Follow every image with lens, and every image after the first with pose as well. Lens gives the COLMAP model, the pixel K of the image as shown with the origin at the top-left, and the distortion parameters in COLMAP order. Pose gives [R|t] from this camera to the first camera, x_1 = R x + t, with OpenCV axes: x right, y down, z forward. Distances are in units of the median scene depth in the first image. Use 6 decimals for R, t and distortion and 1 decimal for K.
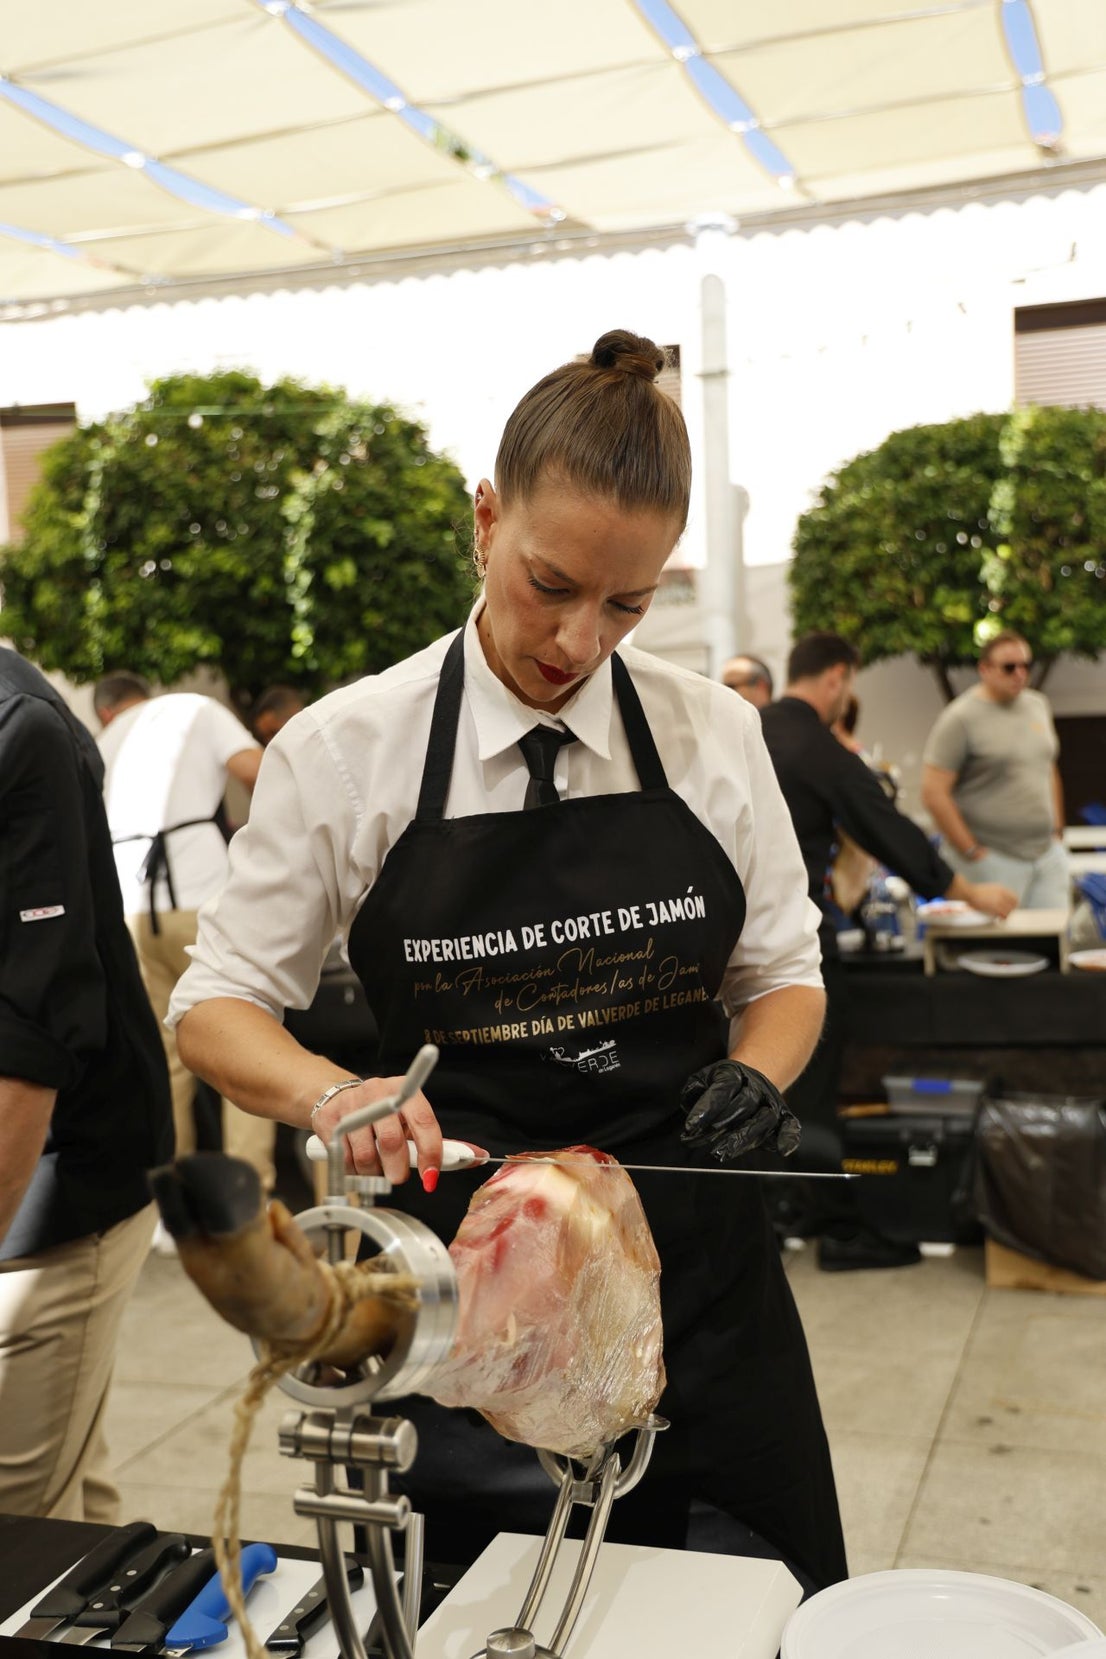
lens RADIAL K [[1851.8, 0, 557.4], [0, 1851.8, 842.2], [0, 0, 1]] dist [0.083255, 0.000000]
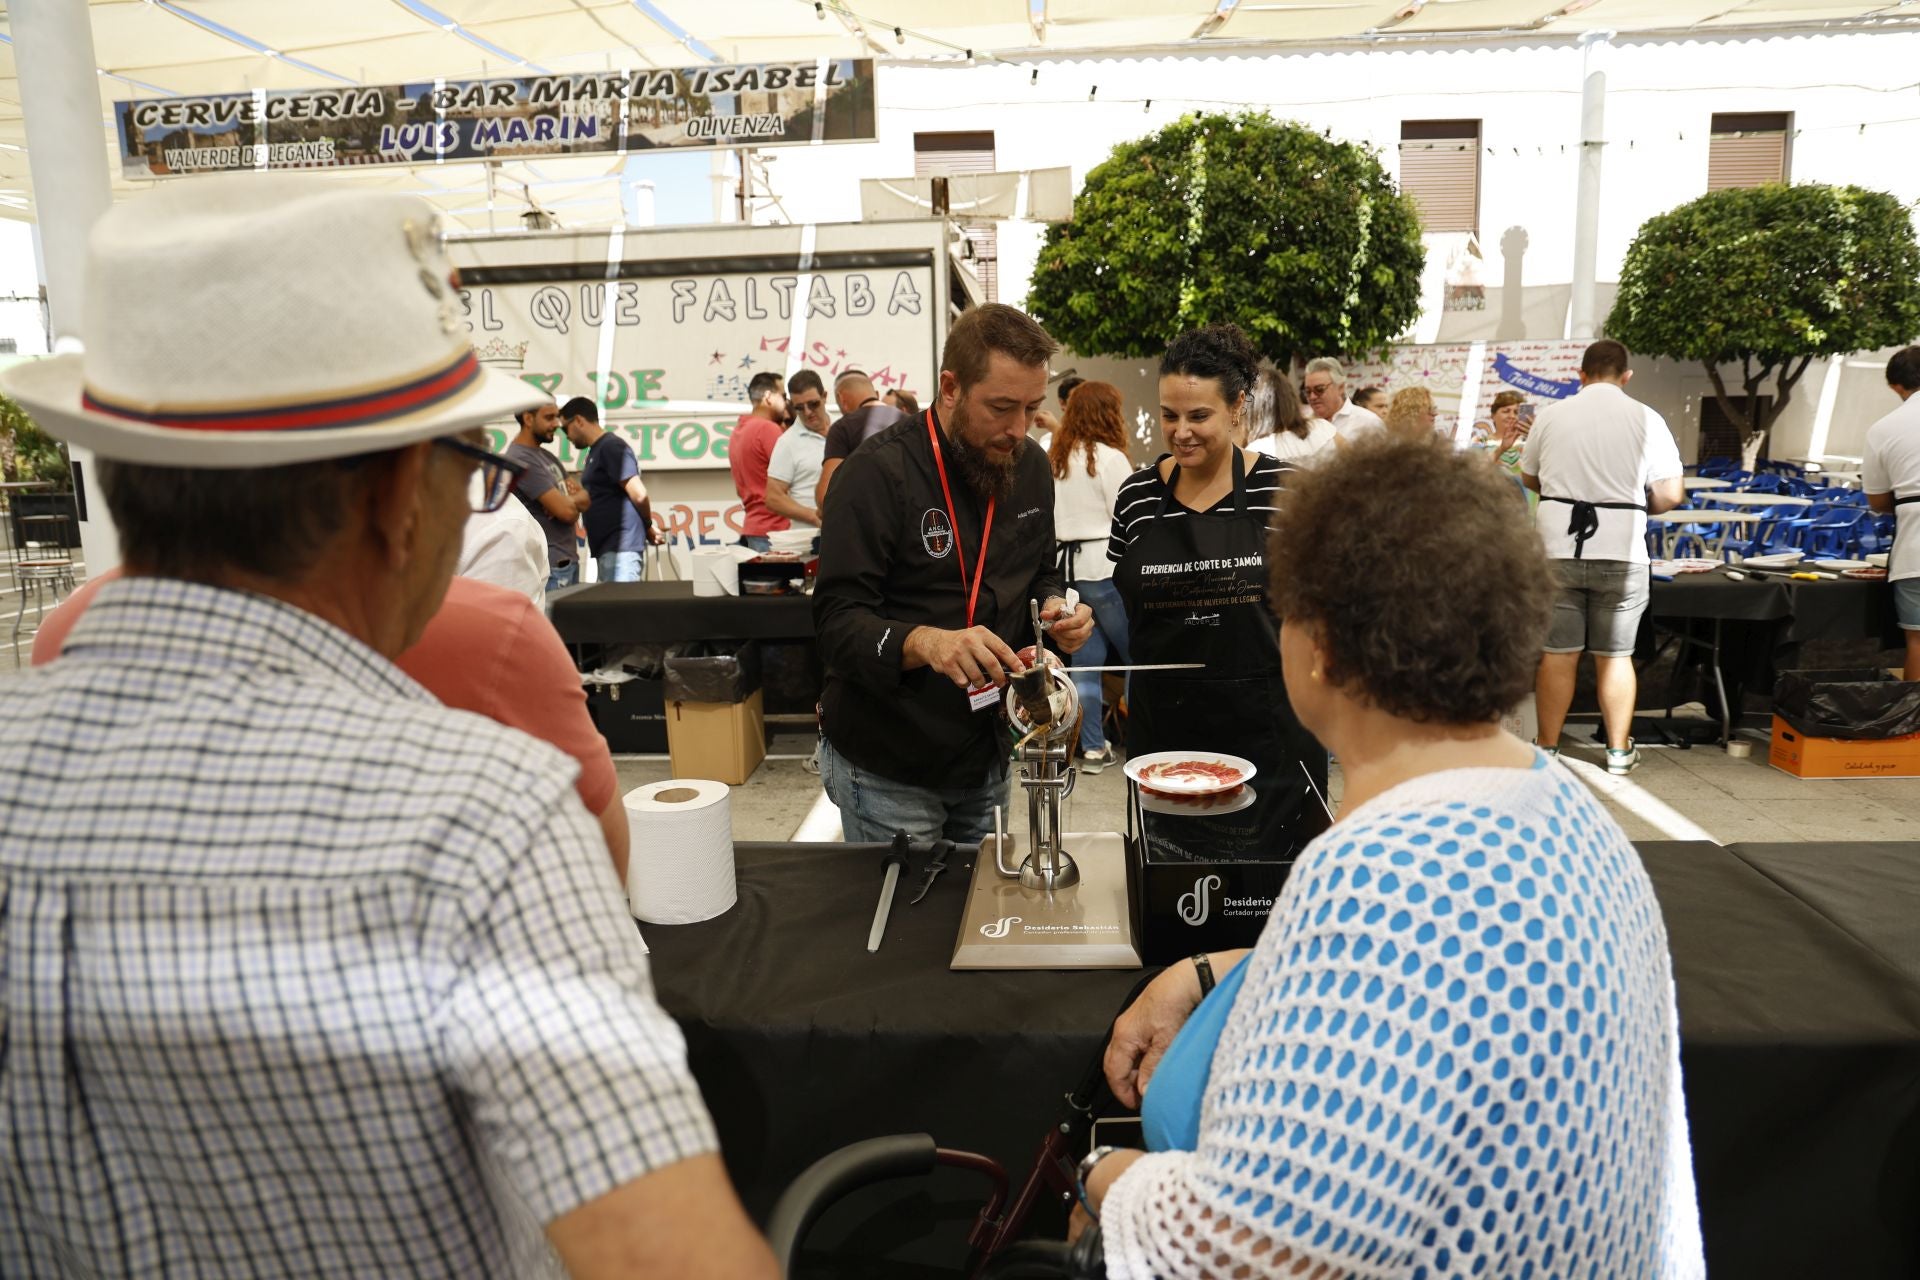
lens RADIAL K [[1320.7, 0, 960.4], [0, 1320.7, 622.2], [0, 0, 1]] dist [-0.064180, 0.040951]
pose [[0.964860, -0.028252, 0.261243, -0.667591], [0.001668, 0.994842, 0.101427, 0.006307], [-0.262761, -0.097427, 0.959930, 0.164565]]
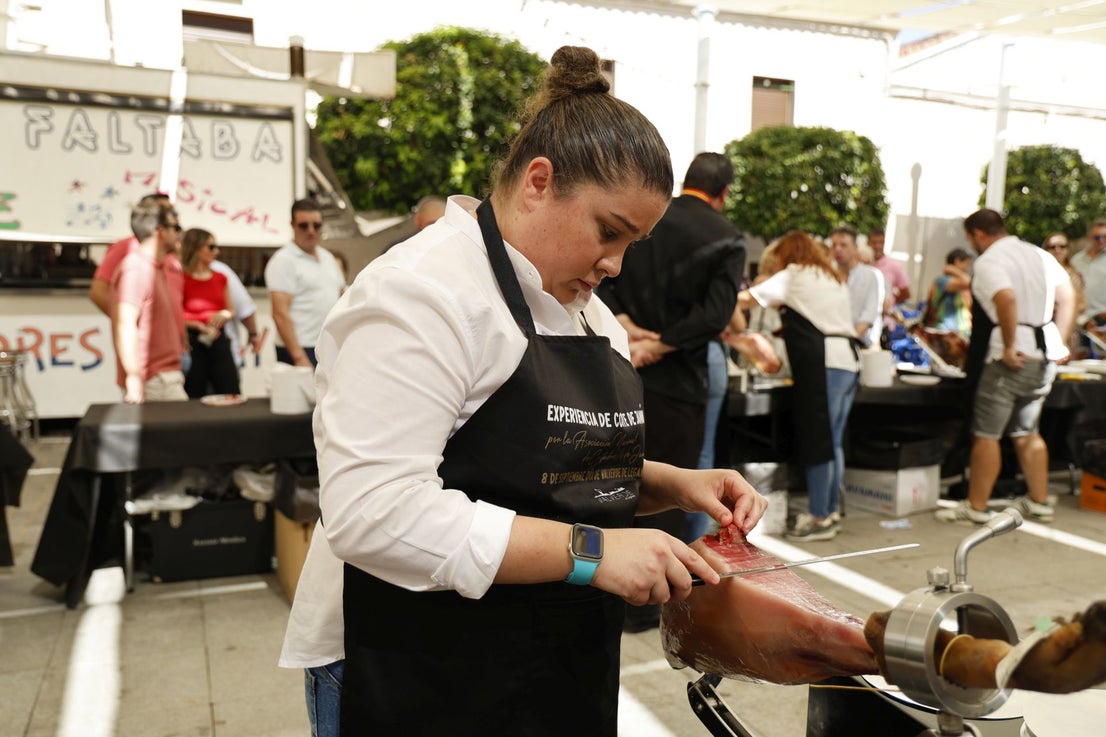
lens RADIAL K [[987.0, 0, 552.1], [0, 987.0, 358.0], [0, 0, 1]] dist [0.037906, 0.035489]
pose [[0.741641, -0.014882, 0.670632, -0.800954], [-0.009476, 0.999422, 0.032658, 0.012321], [-0.670730, -0.030575, 0.741071, 0.315593]]
